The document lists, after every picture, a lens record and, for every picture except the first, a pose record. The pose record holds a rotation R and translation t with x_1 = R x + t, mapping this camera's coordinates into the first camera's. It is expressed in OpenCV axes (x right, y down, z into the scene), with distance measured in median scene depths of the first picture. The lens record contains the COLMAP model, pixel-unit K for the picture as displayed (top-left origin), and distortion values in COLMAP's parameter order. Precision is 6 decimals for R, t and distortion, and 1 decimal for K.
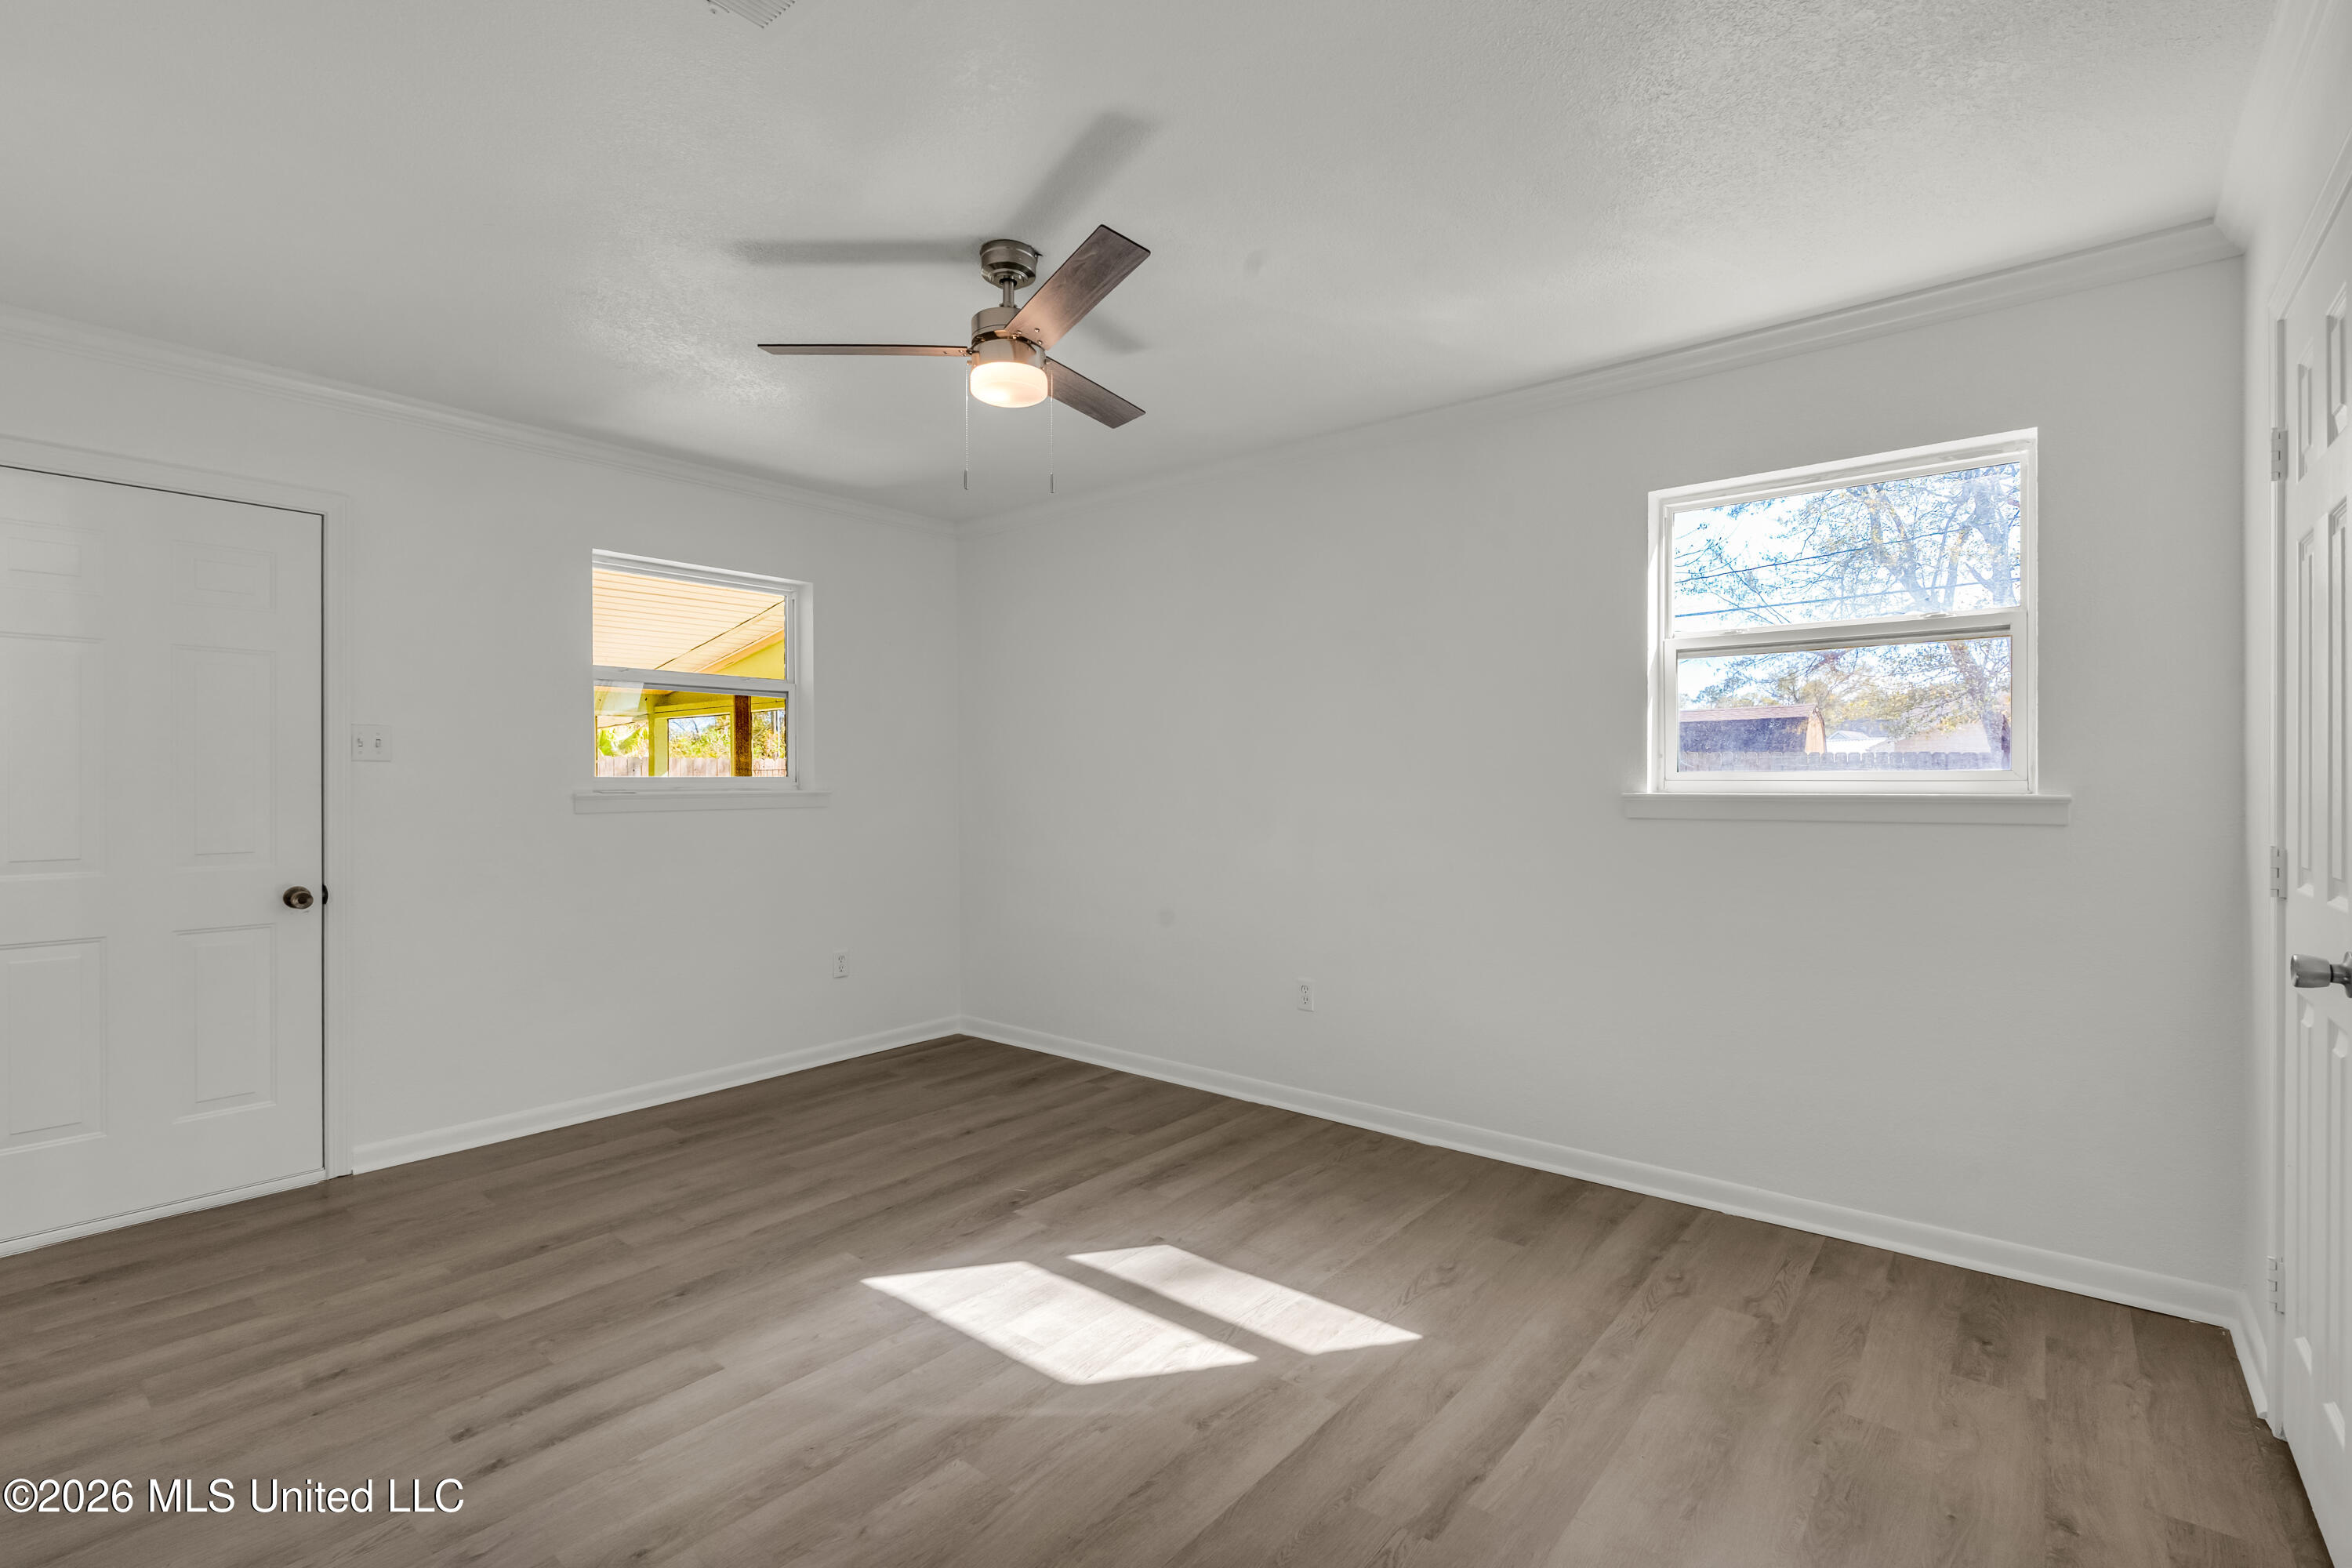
lens RADIAL K [[1077.4, 0, 1176.0], [0, 1077.4, 782.9], [0, 0, 1]] dist [0.000563, -0.001041]
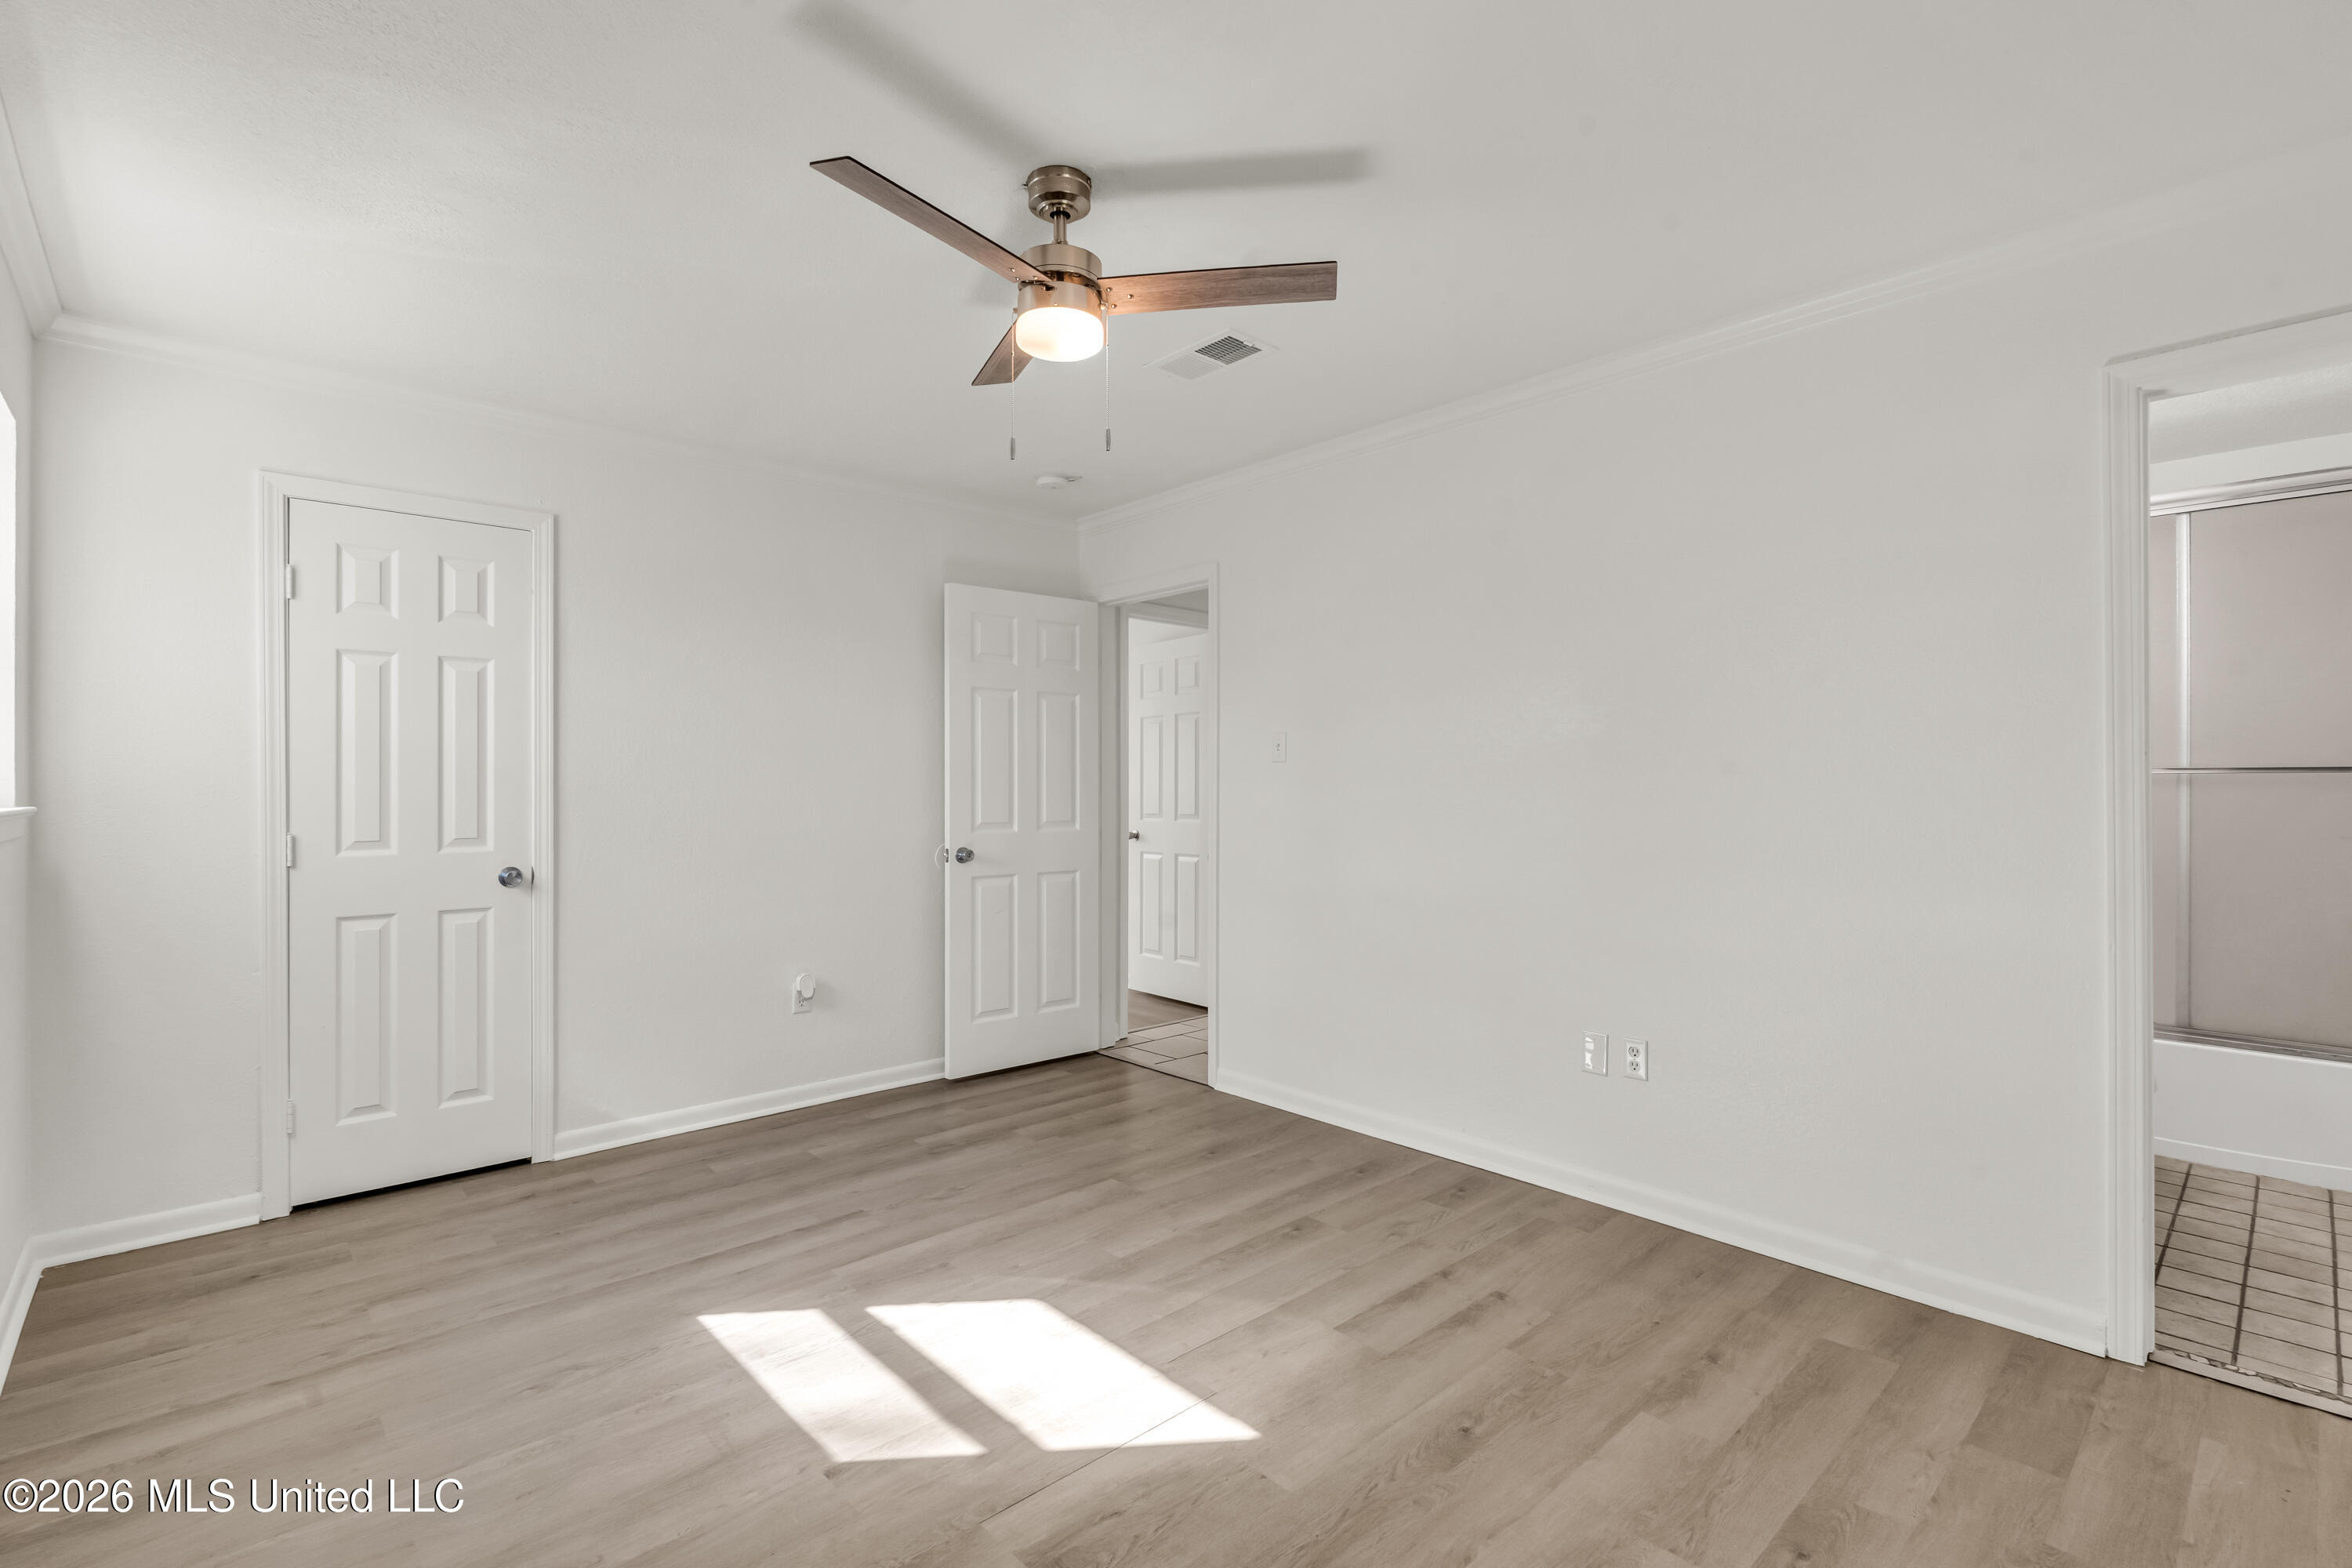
lens RADIAL K [[1077.4, 0, 1175.6], [0, 1077.4, 786.2], [0, 0, 1]] dist [0.000563, -0.001041]
pose [[-0.990926, 0.006273, 0.134265, -0.409086], [0.006175, 0.999980, -0.001146, -0.003156], [-0.134270, -0.000307, -0.990945, 2.087979]]
